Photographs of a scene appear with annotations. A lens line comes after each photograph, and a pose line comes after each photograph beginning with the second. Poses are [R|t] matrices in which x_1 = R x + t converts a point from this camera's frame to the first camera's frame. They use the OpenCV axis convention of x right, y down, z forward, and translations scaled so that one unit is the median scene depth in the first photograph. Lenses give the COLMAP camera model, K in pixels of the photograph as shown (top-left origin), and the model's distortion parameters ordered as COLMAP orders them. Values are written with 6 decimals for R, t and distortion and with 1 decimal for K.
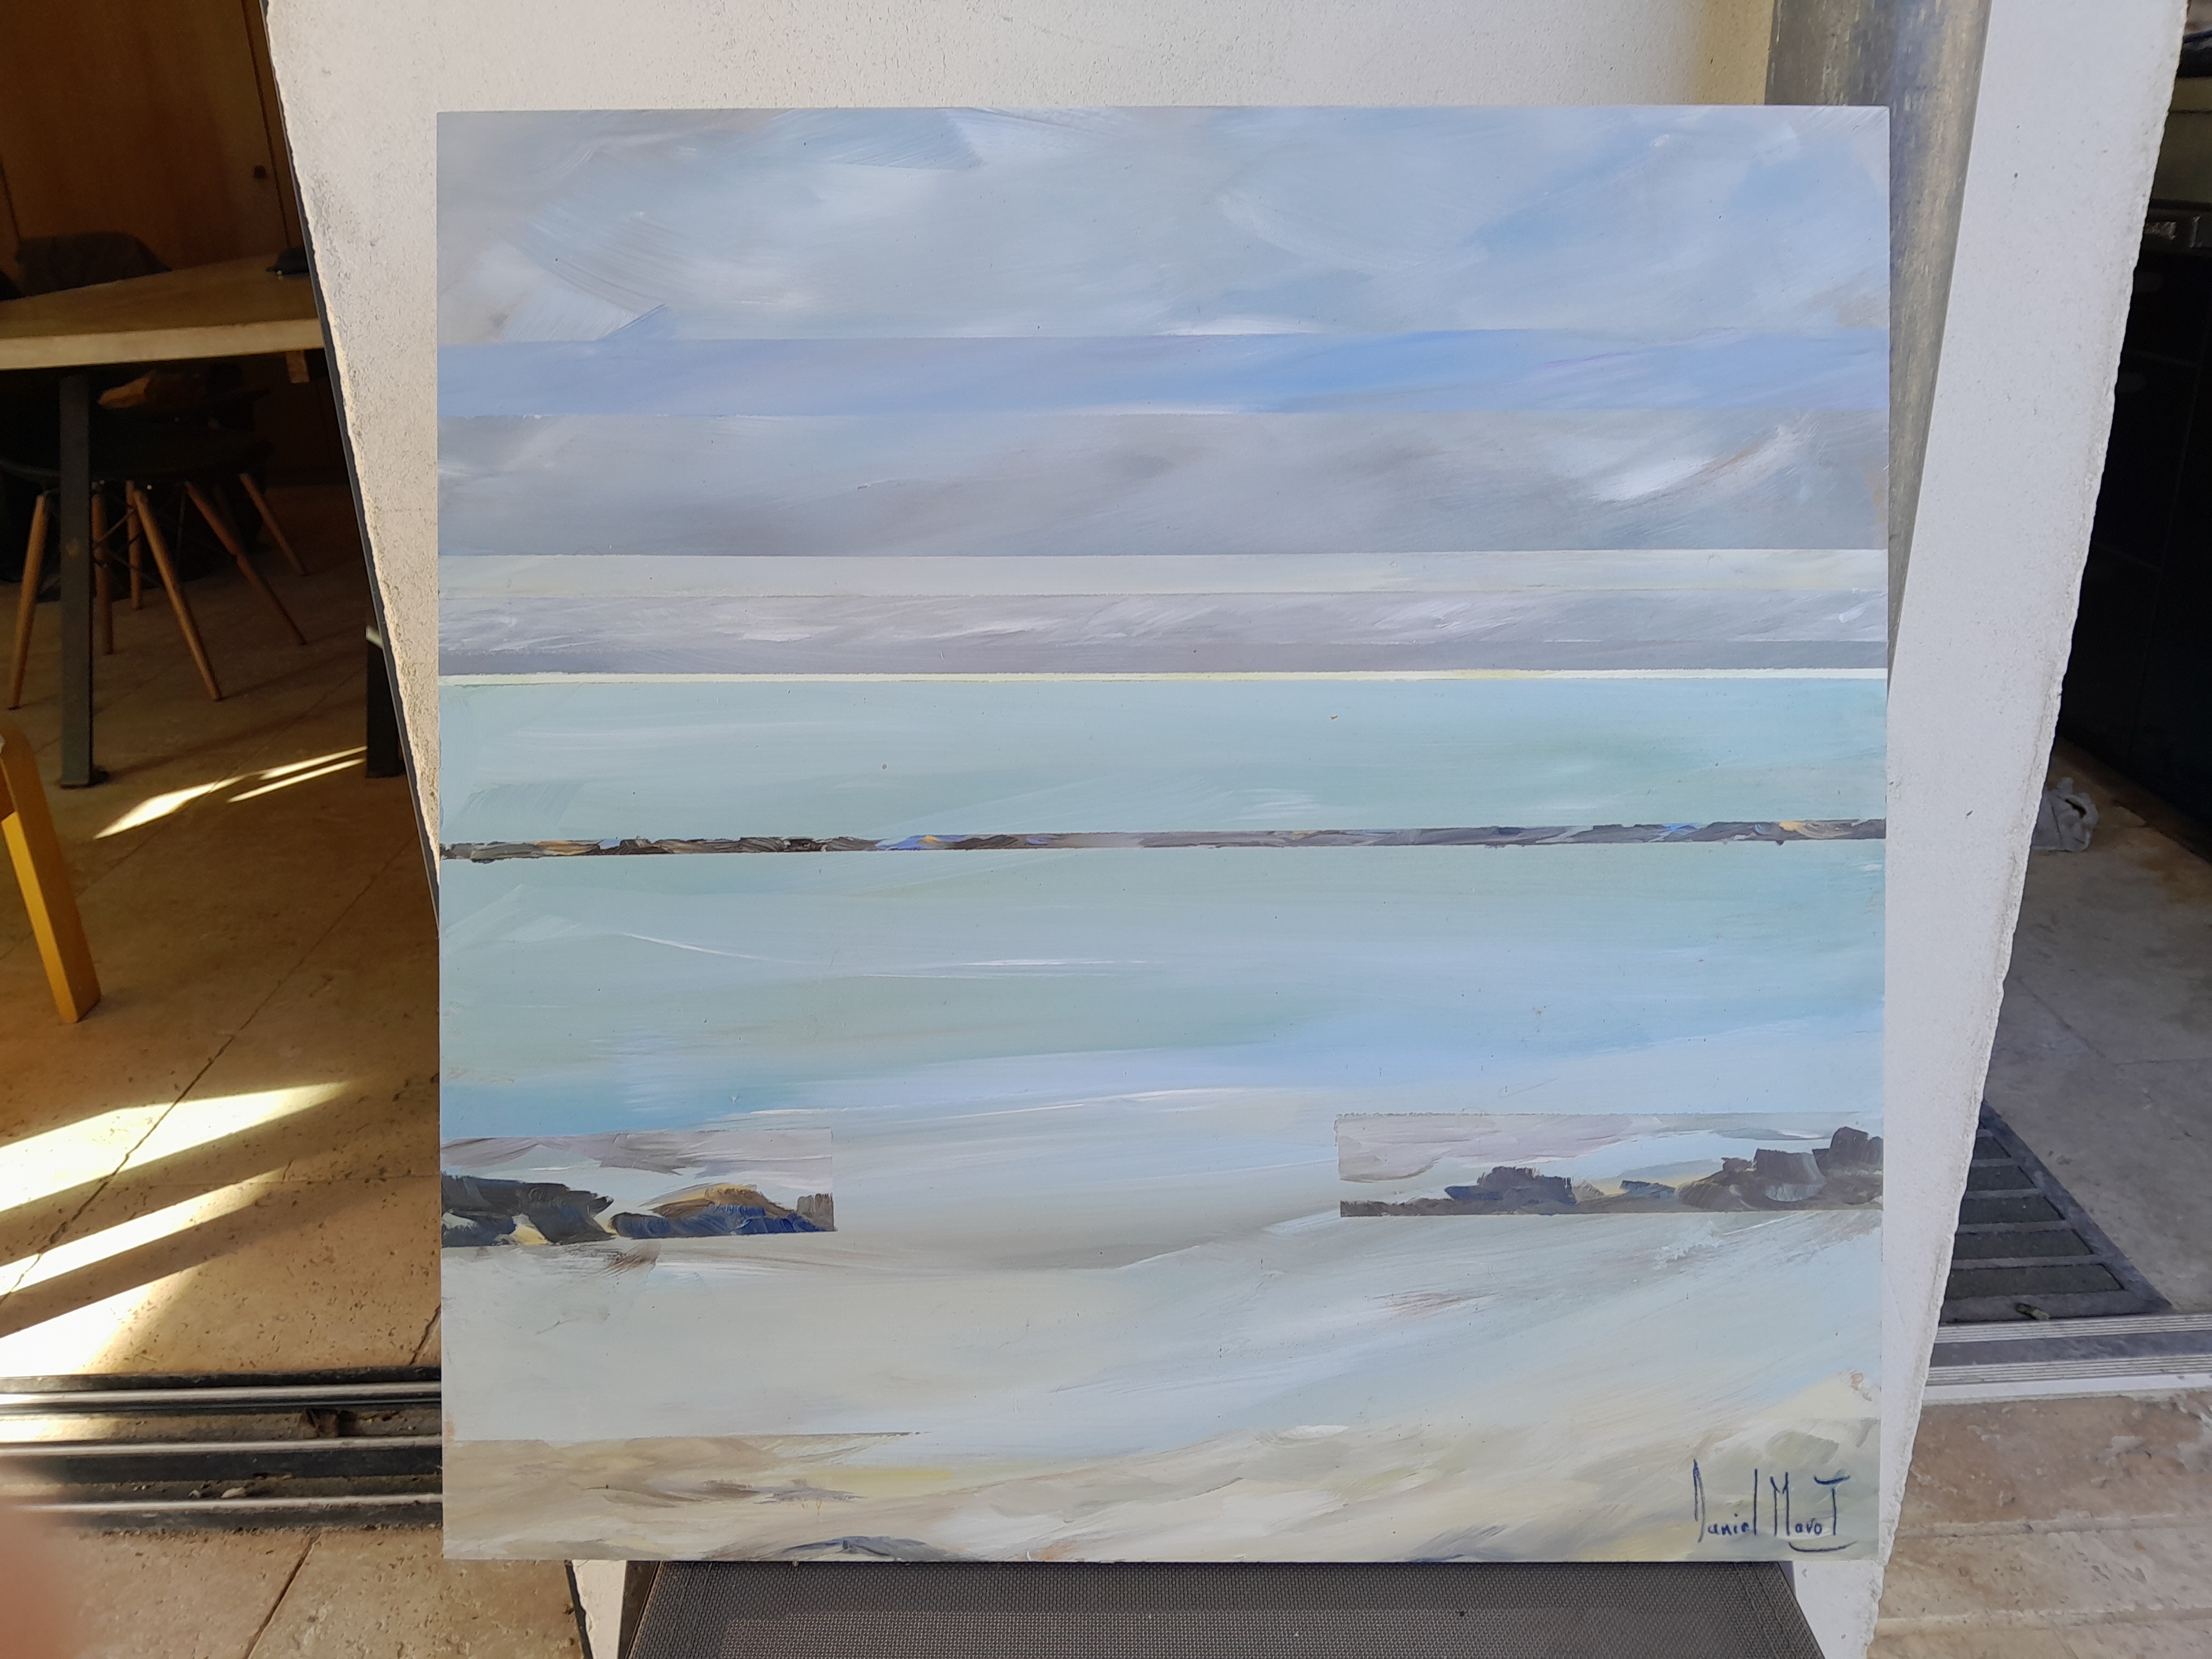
lens RADIAL K [[1656.0, 0, 1121.4], [0, 1656.0, 848.3], [0, 0, 1]] dist [-0.047963, 0.010798]
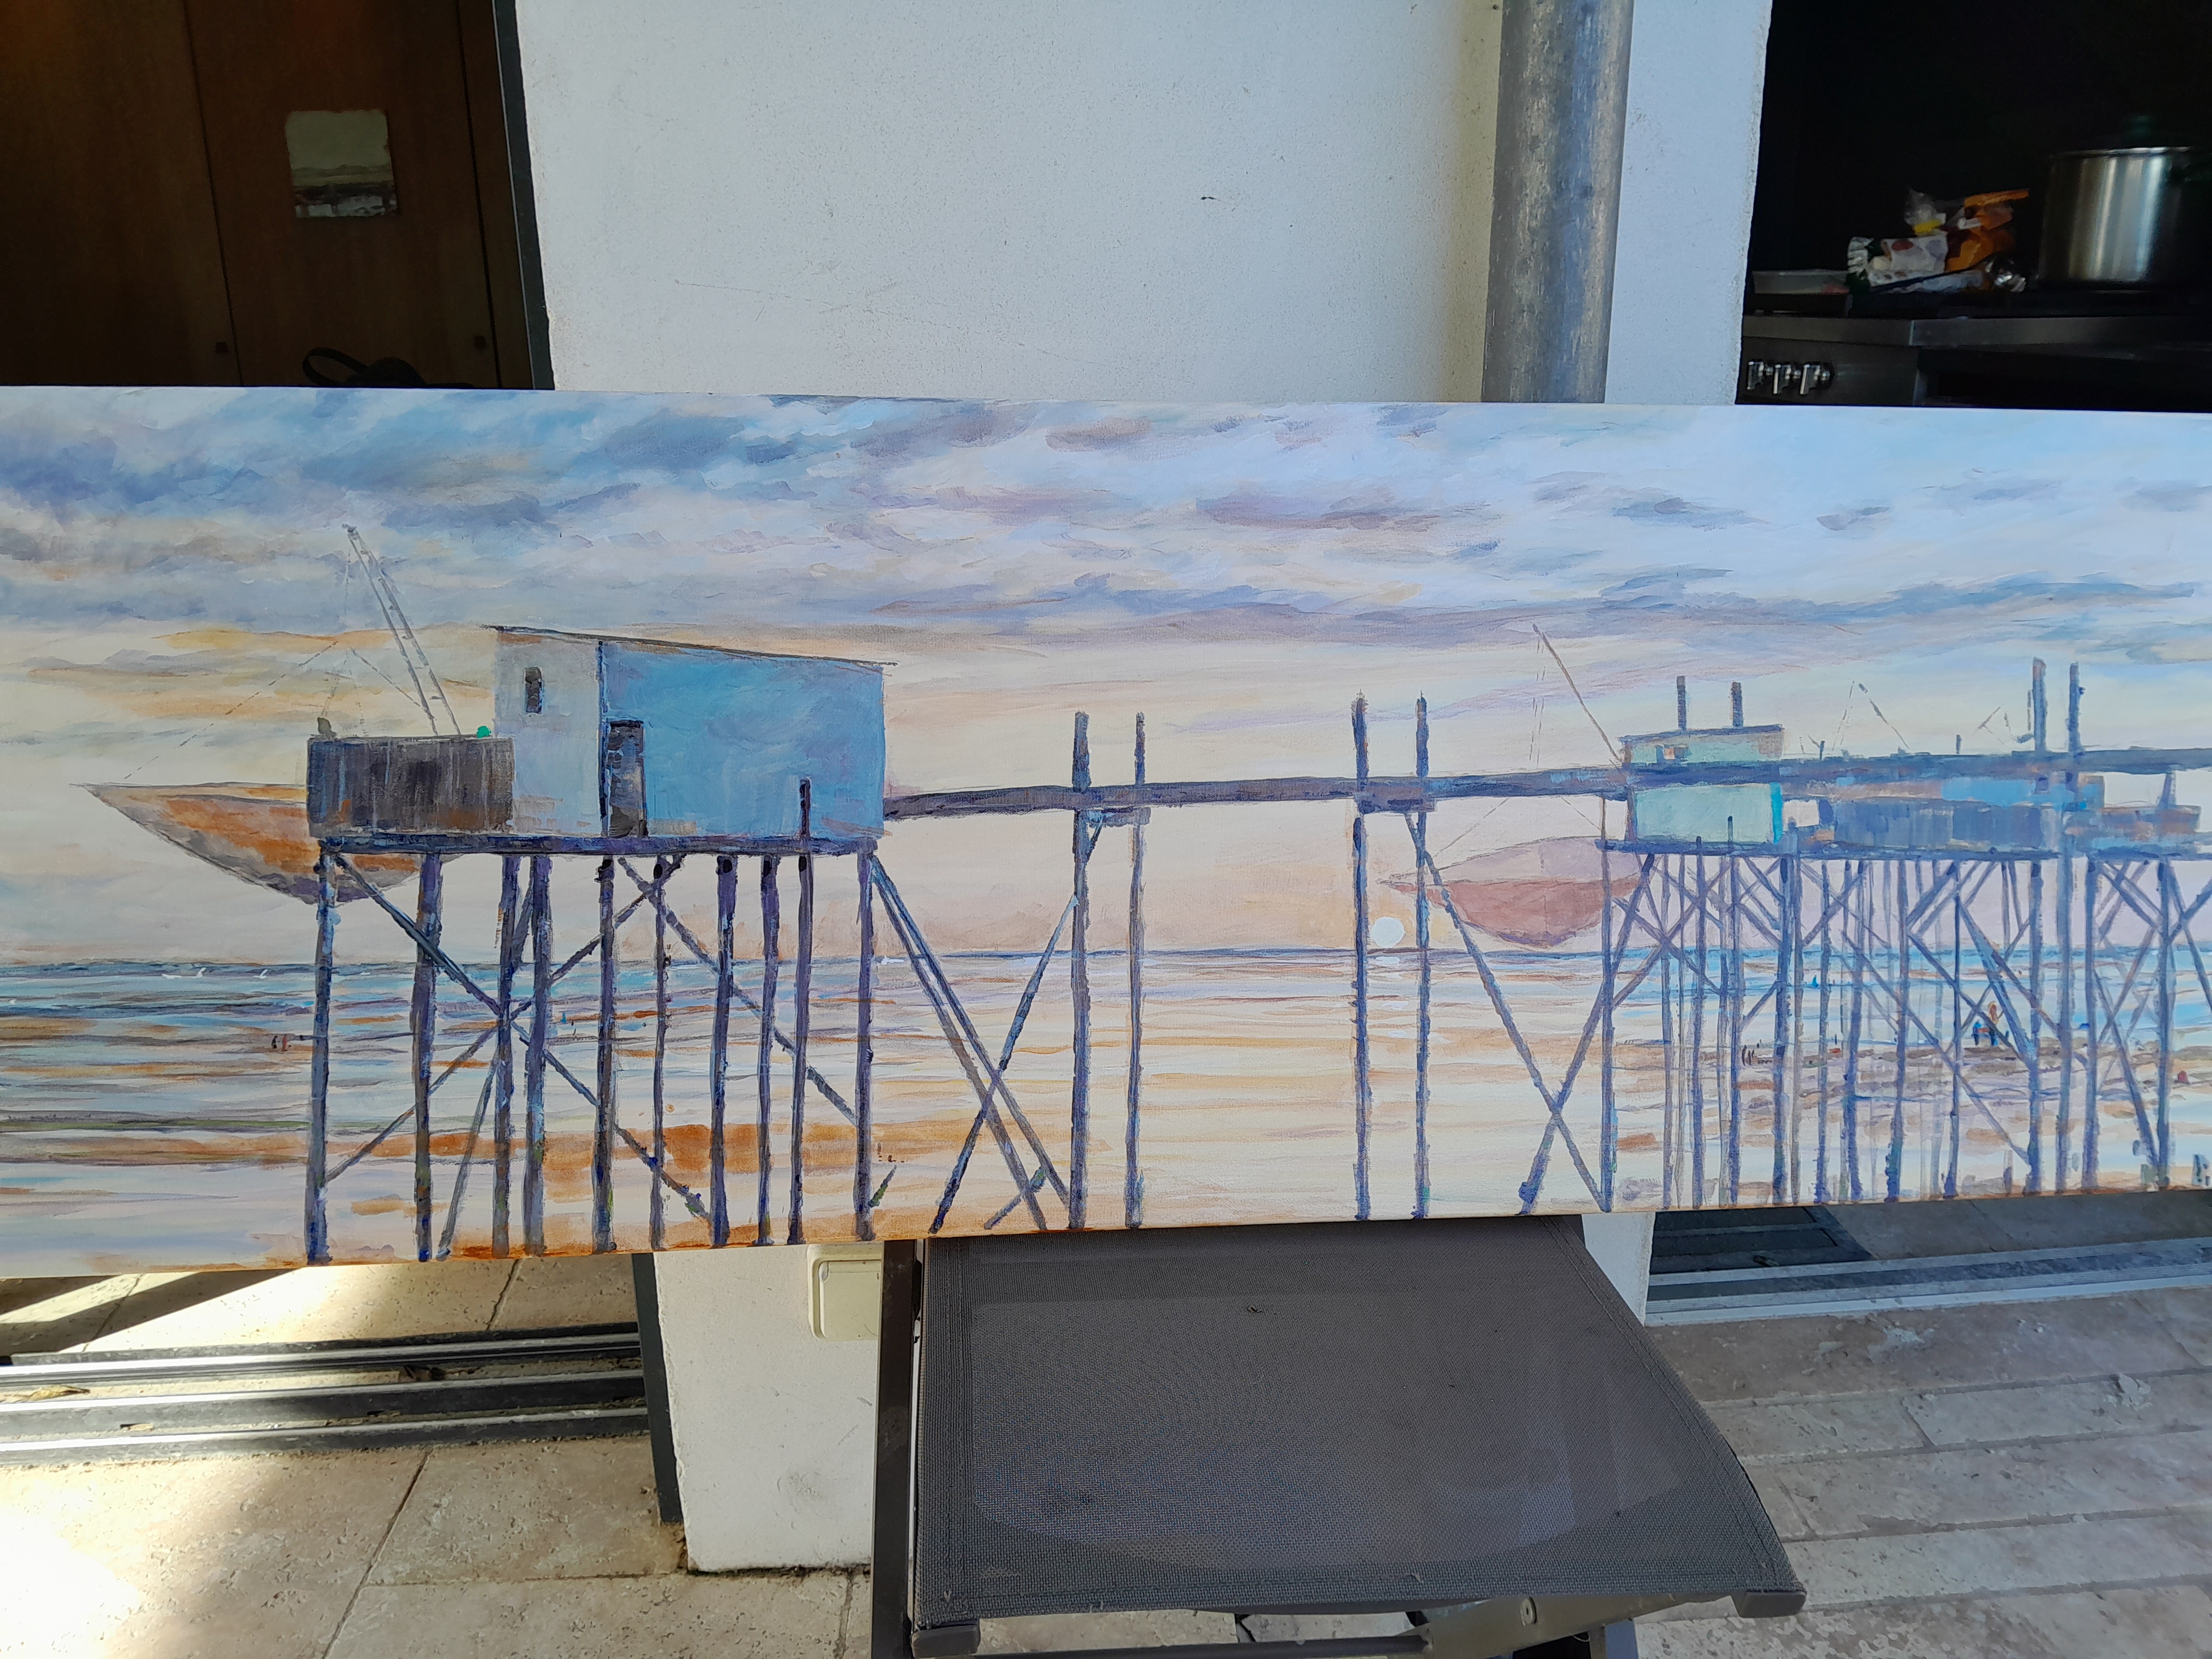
lens RADIAL K [[1656.0, 0, 1116.8], [0, 1656.0, 859.3], [0, 0, 1]] dist [-0.047963, 0.010798]
pose [[0.997811, -0.002857, 0.066074, -0.049973], [0.008507, 0.996312, -0.085380, 0.082729], [-0.065586, 0.085755, 0.994155, -0.336359]]
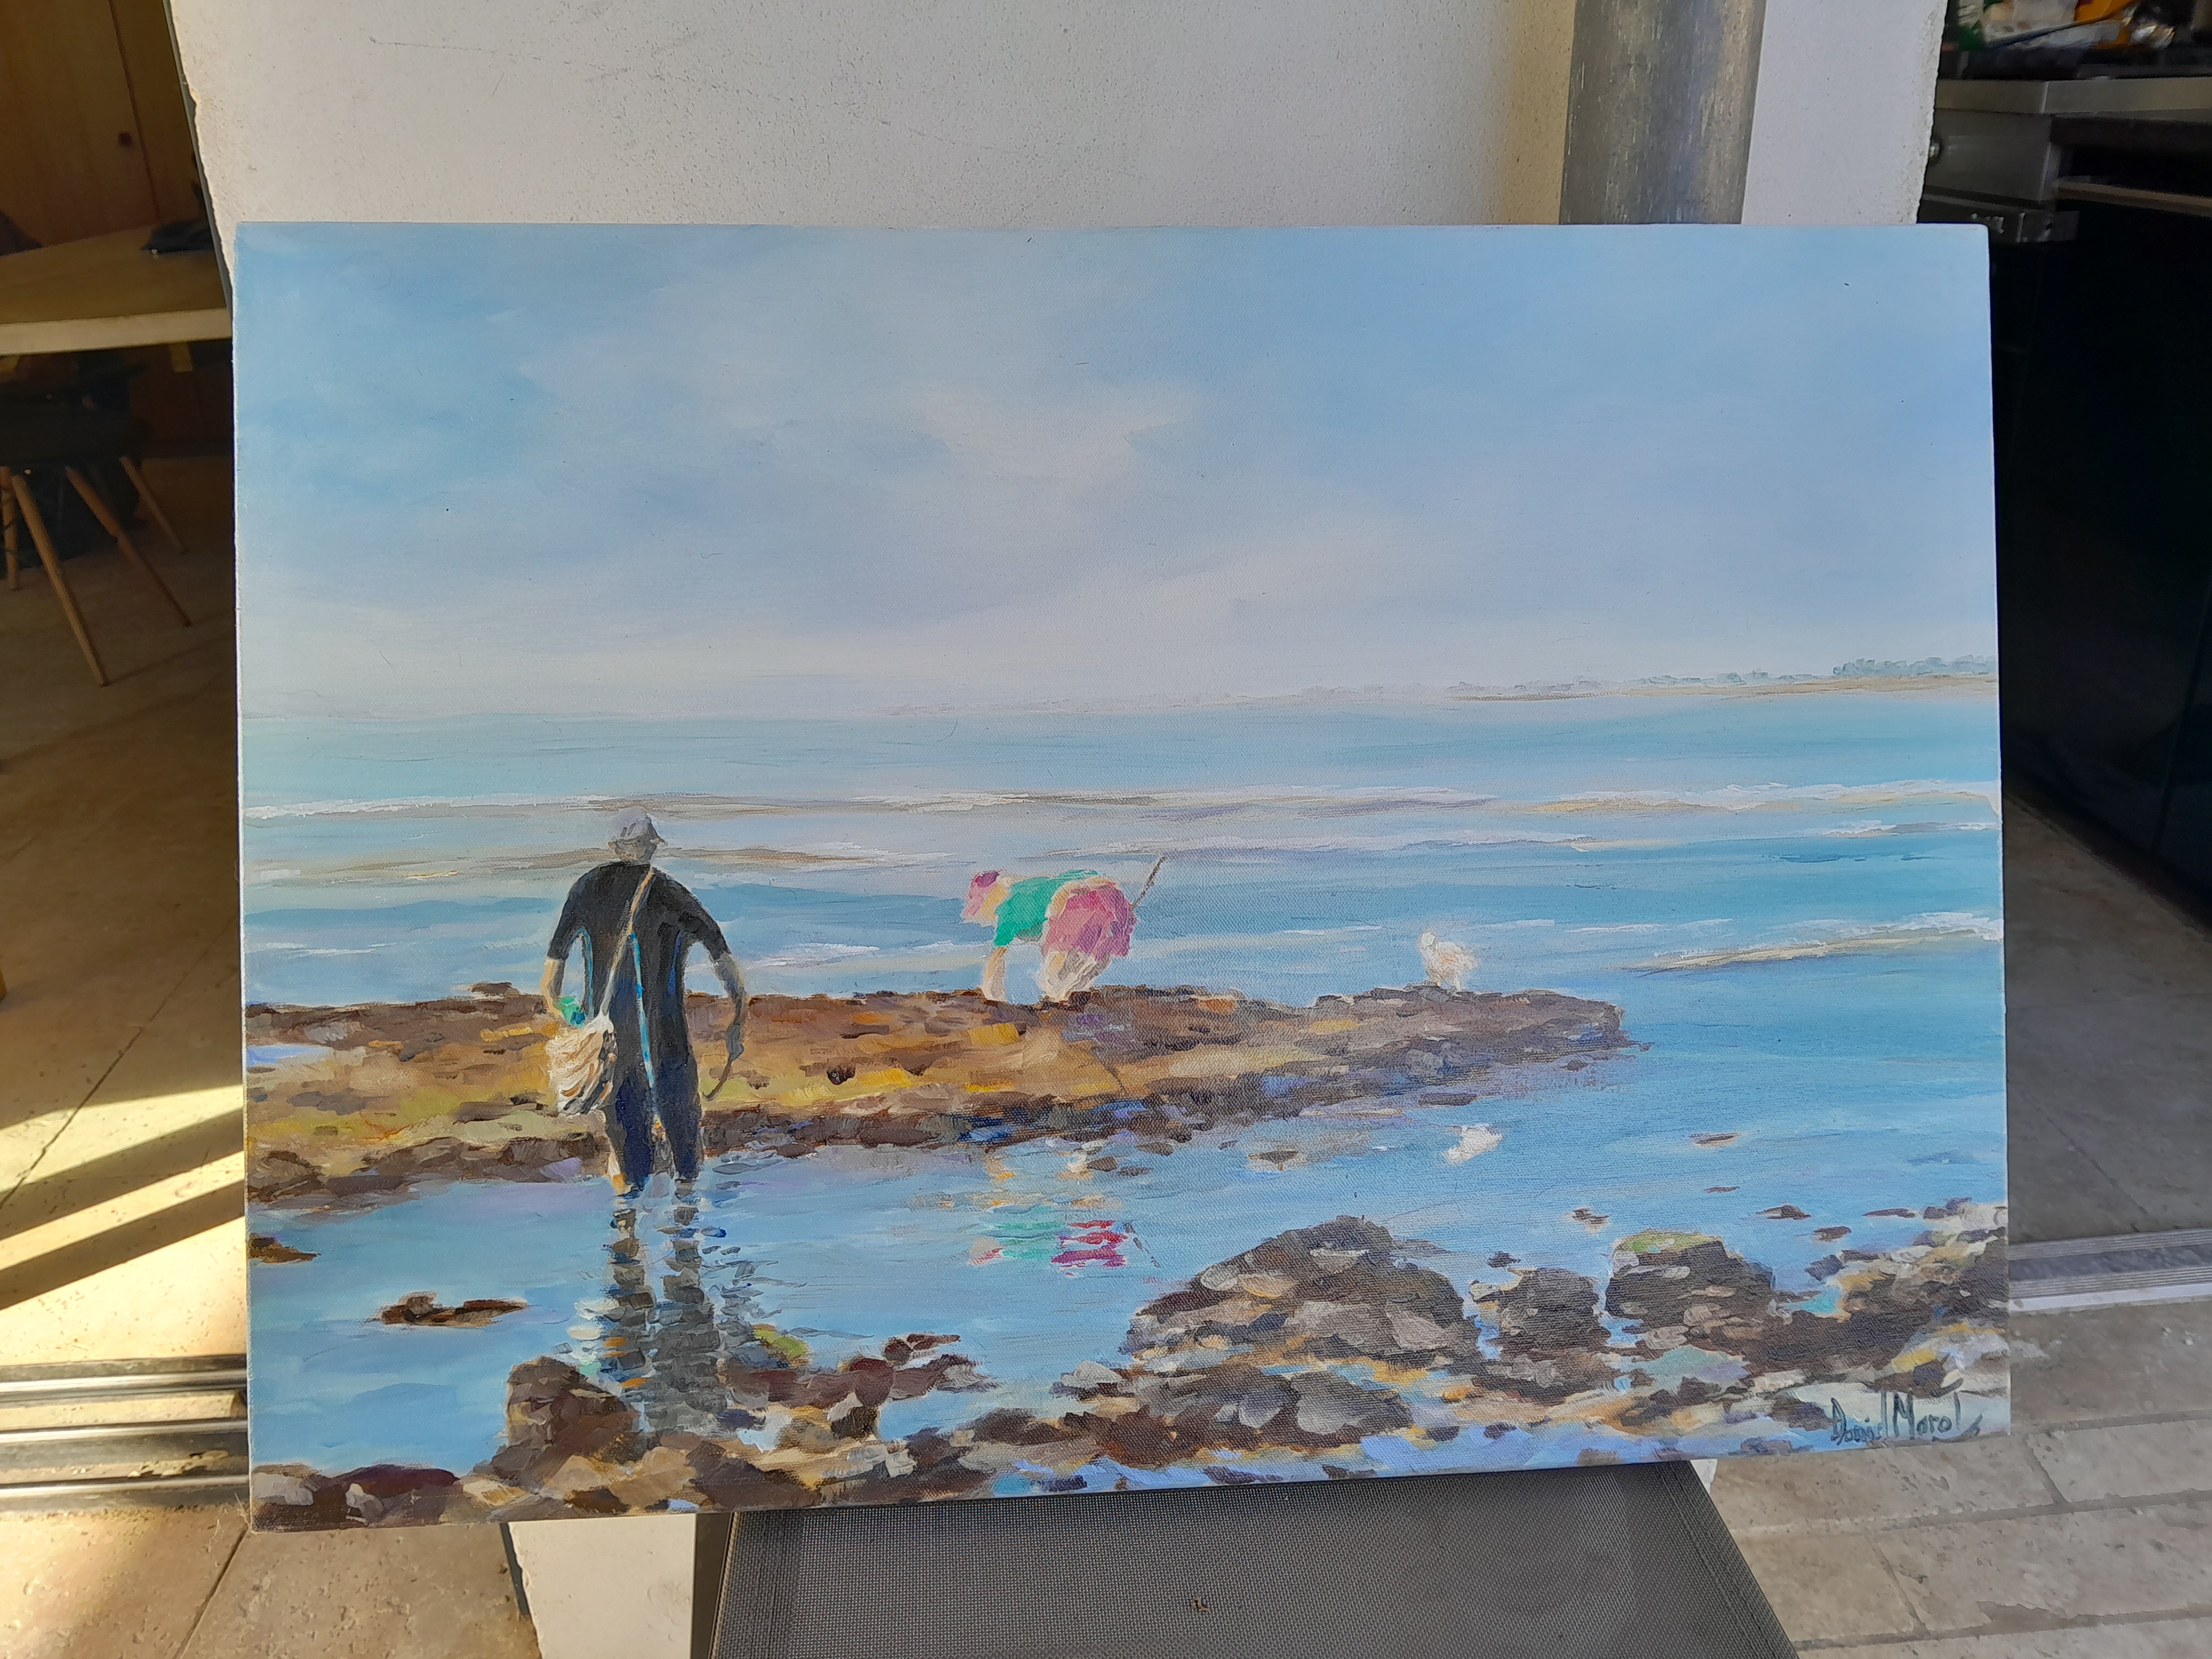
lens RADIAL K [[1656.0, 0, 1120.8], [0, 1656.0, 833.9], [0, 0, 1]] dist [-0.047963, 0.010798]
pose [[0.998277, -0.017278, 0.056074, 0.010868], [0.015979, 0.999595, 0.023535, -0.029666], [-0.056458, -0.022599, 0.998149, -0.069388]]
